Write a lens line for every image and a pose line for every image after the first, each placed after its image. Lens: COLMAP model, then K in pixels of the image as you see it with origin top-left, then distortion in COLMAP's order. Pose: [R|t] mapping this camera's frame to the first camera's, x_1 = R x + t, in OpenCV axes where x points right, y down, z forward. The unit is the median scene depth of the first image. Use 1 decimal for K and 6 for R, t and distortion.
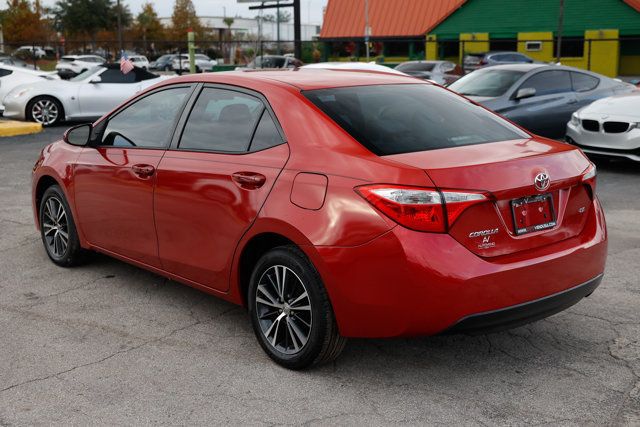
lens RADIAL K [[795.7, 0, 320.8], [0, 795.7, 214.4], [0, 0, 1]] dist [0.039361, 0.000000]
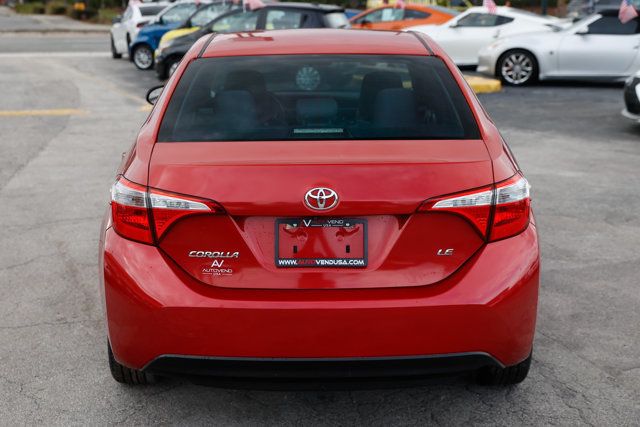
lens RADIAL K [[972.9, 0, 319.6], [0, 972.9, 214.2], [0, 0, 1]] dist [0.147312, 0.000000]
pose [[0.783100, 0.139594, -0.606027, 0.142563], [-0.127249, 0.989832, 0.063570, -0.014728], [0.608738, 0.027335, 0.792900, 0.053852]]
